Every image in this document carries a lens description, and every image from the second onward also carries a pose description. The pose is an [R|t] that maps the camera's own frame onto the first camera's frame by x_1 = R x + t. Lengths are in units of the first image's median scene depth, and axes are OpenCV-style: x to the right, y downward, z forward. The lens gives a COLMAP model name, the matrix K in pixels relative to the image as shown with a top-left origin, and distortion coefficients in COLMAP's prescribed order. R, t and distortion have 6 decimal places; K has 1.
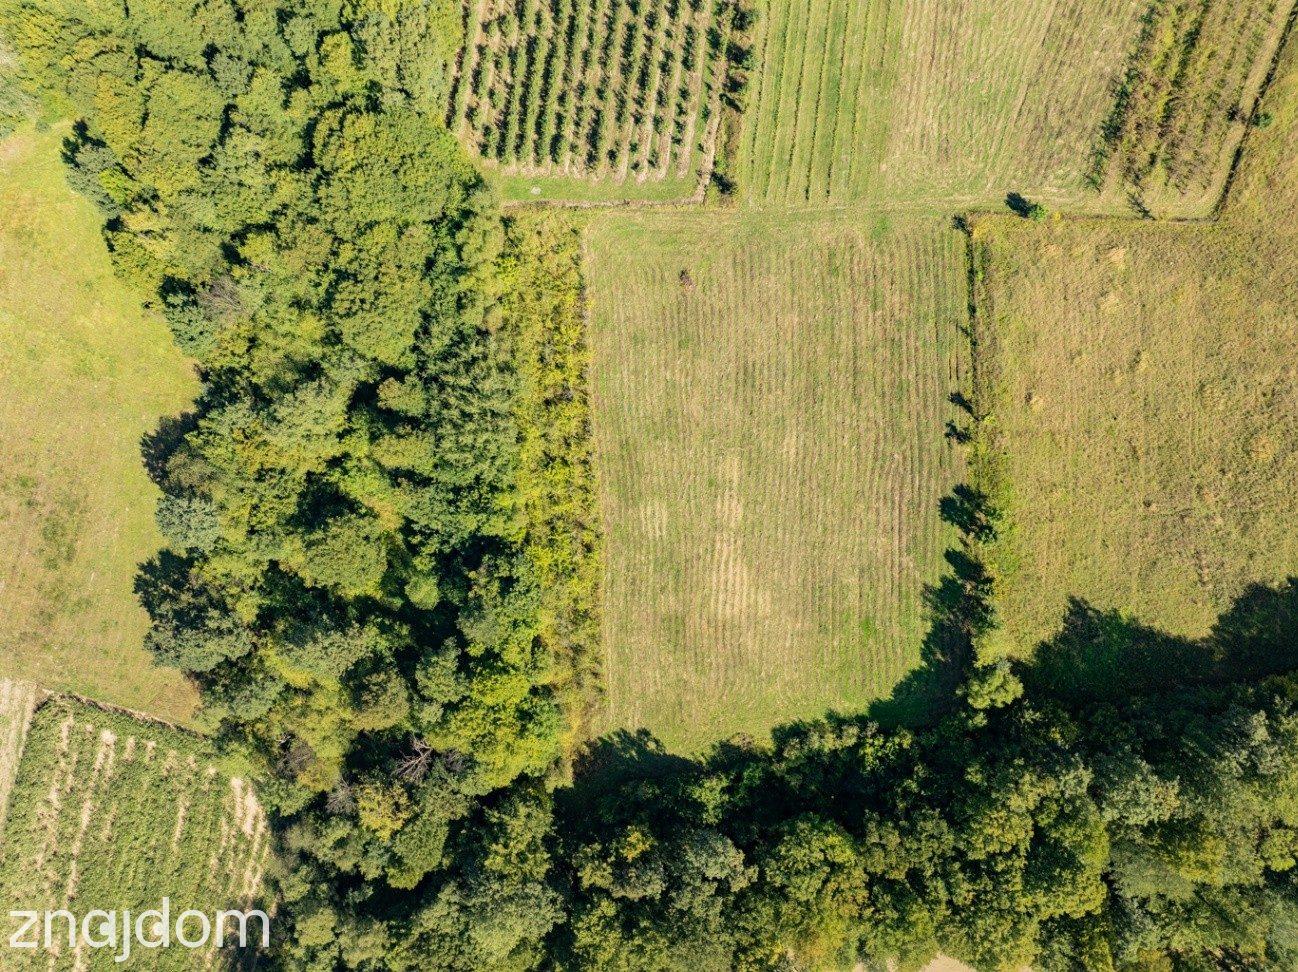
lens RADIAL K [[916.7, 0, 646.6], [0, 916.7, 490.6], [0, 0, 1]] dist [-0.040485, 0.008229]
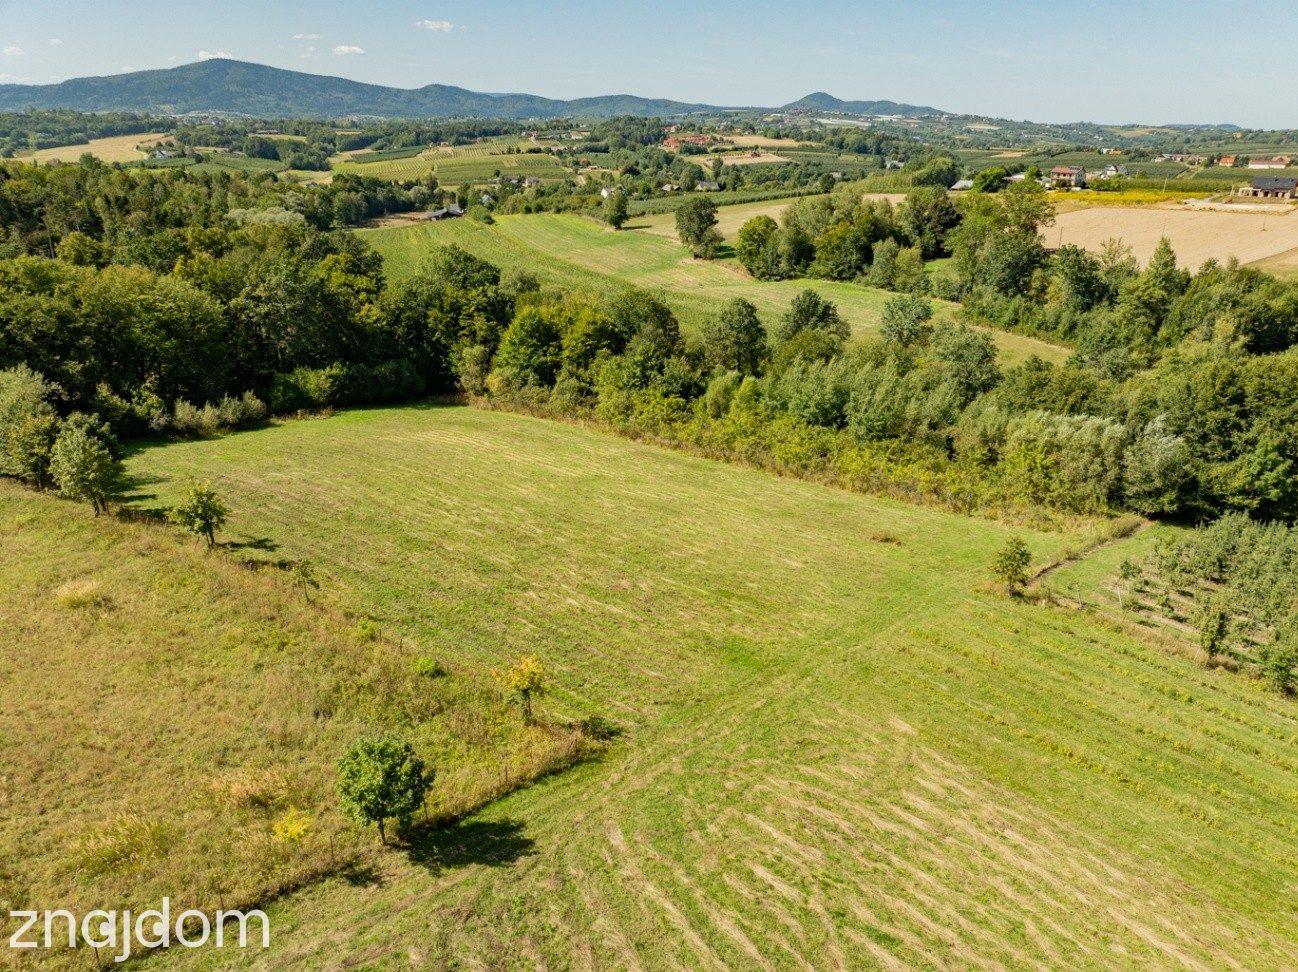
lens RADIAL K [[916.7, 0, 654.1], [0, 916.7, 483.3], [0, 0, 1]] dist [-0.040485, 0.008229]
pose [[-0.657211, 0.265372, -0.705444, 0.500395], [-0.753663, -0.241436, 0.611311, -0.454675], [-0.008095, 0.933427, 0.358676, 0.807690]]
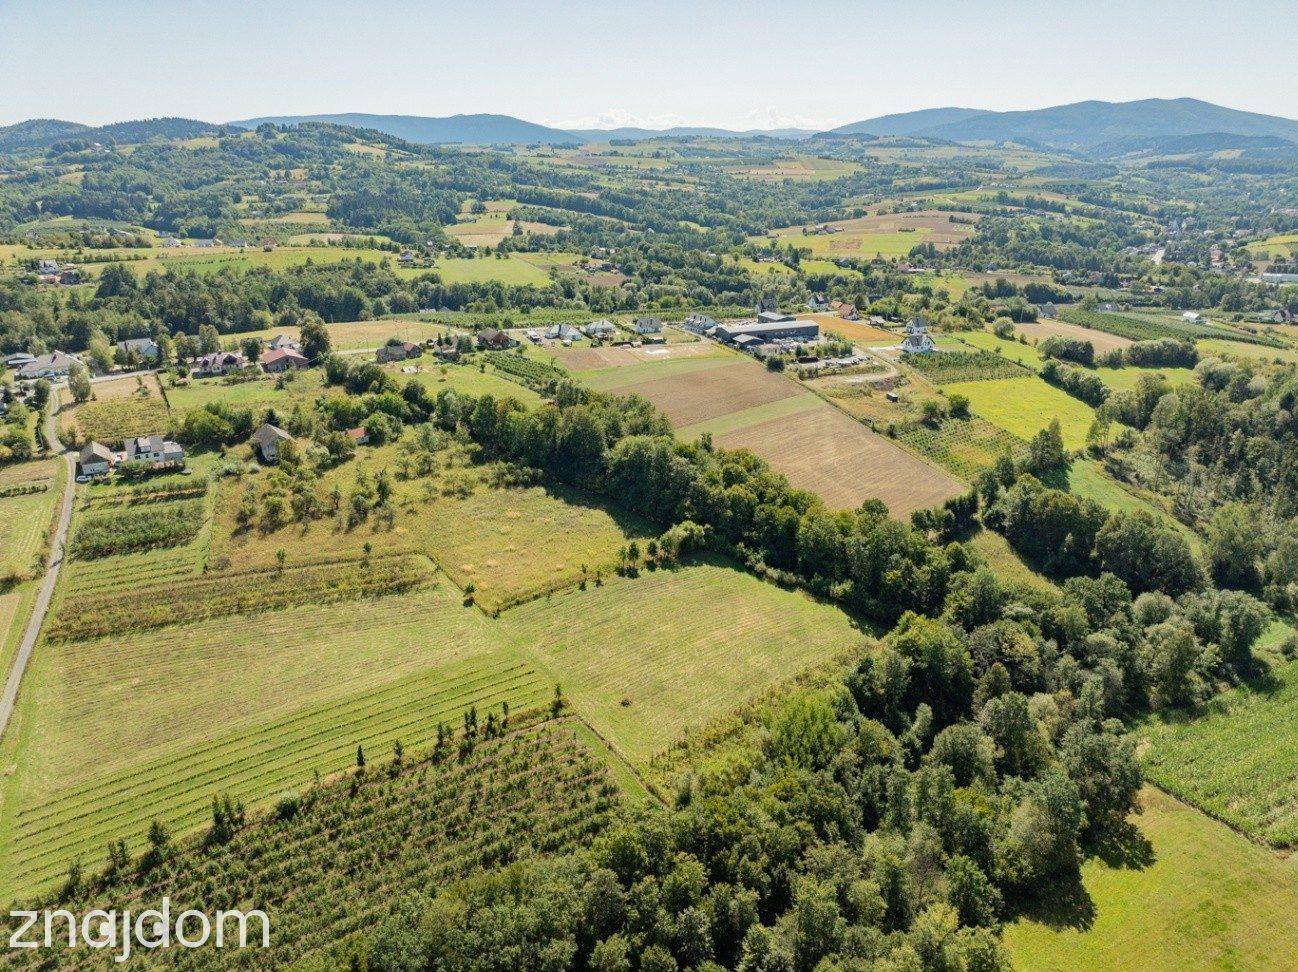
lens RADIAL K [[916.7, 0, 652.3], [0, 916.7, 491.2], [0, 0, 1]] dist [-0.040485, 0.008229]
pose [[-0.663286, -0.257310, 0.702740, -0.902325], [0.748366, -0.227055, 0.623213, -1.024036], [-0.000798, 0.939275, 0.343164, 0.229988]]
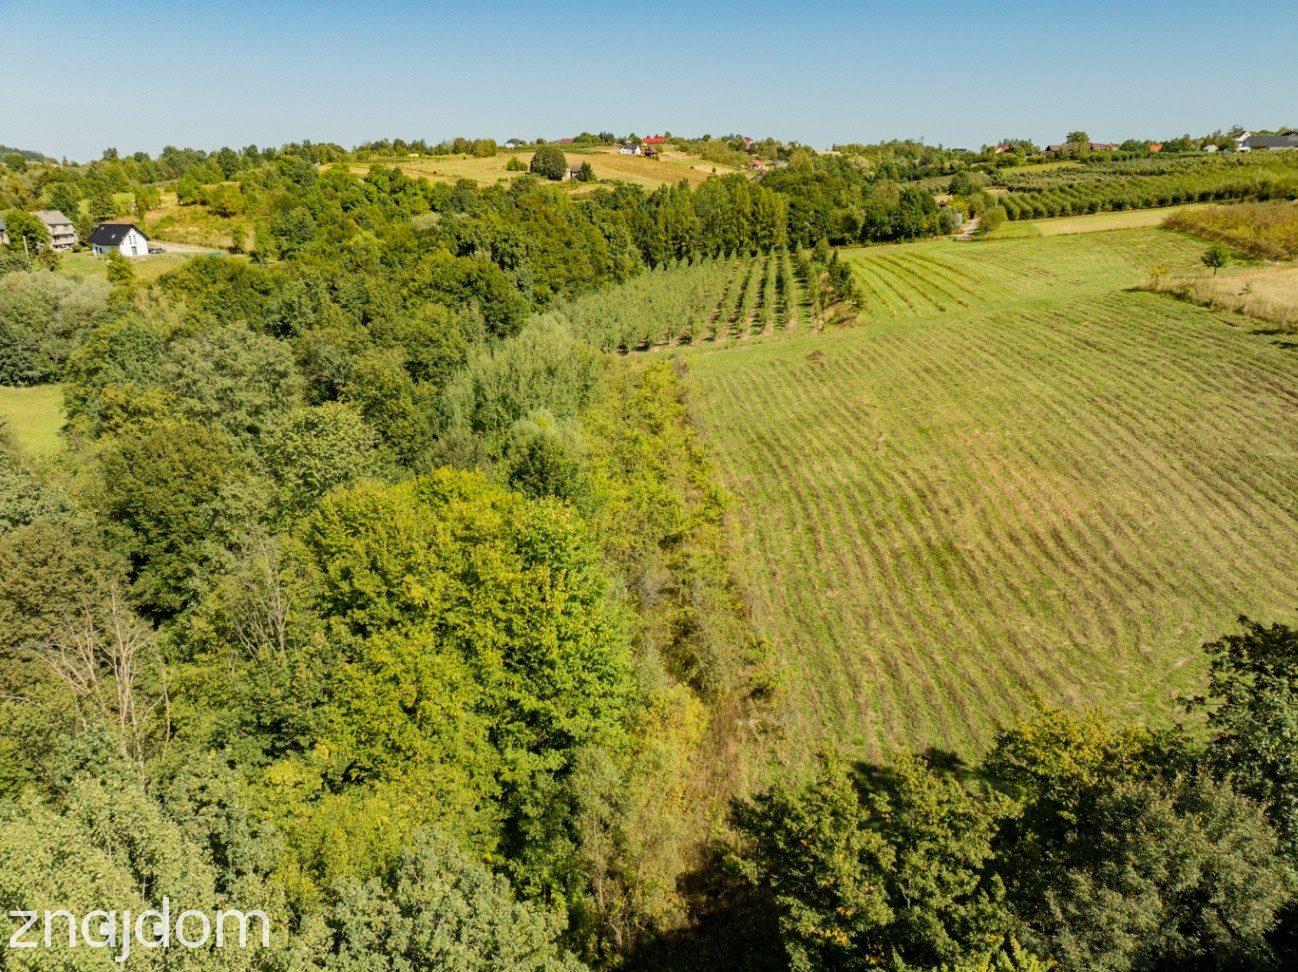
lens RADIAL K [[916.7, 0, 649.2], [0, 916.7, 481.4], [0, 0, 1]] dist [-0.040485, 0.008229]
pose [[0.999995, 0.002779, -0.001190, -0.093961], [-0.002015, 0.319294, -0.947653, 0.535136], [-0.002253, 0.947651, 0.319299, 0.883063]]
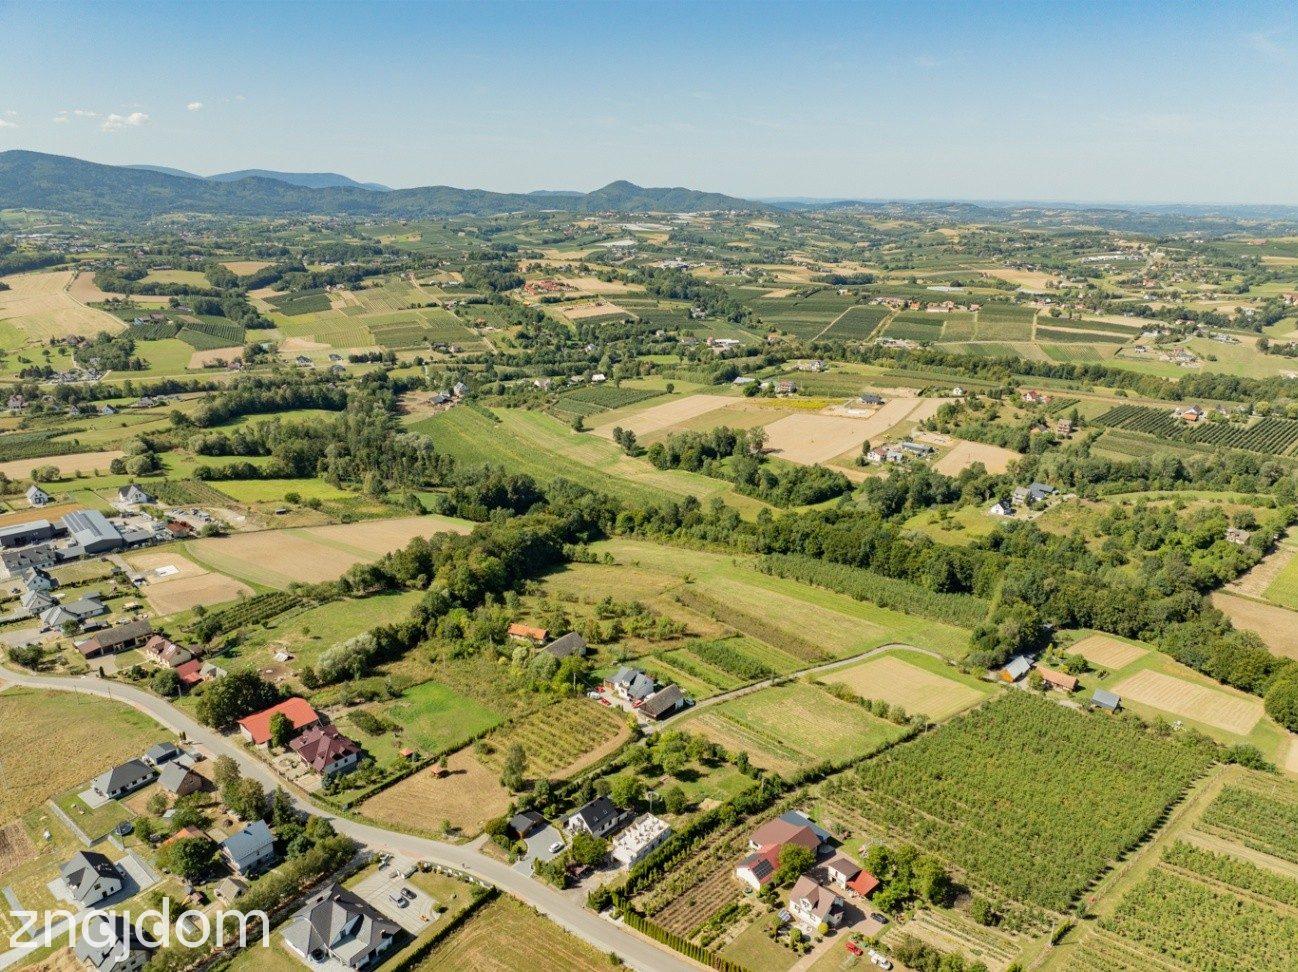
lens RADIAL K [[916.7, 0, 658.2], [0, 916.7, 492.4], [0, 0, 1]] dist [-0.040485, 0.008229]
pose [[-0.485080, 0.264777, -0.833421, 2.929303], [-0.874434, -0.155472, 0.459558, -1.574166], [-0.007894, 0.951694, 0.306947, -0.260716]]
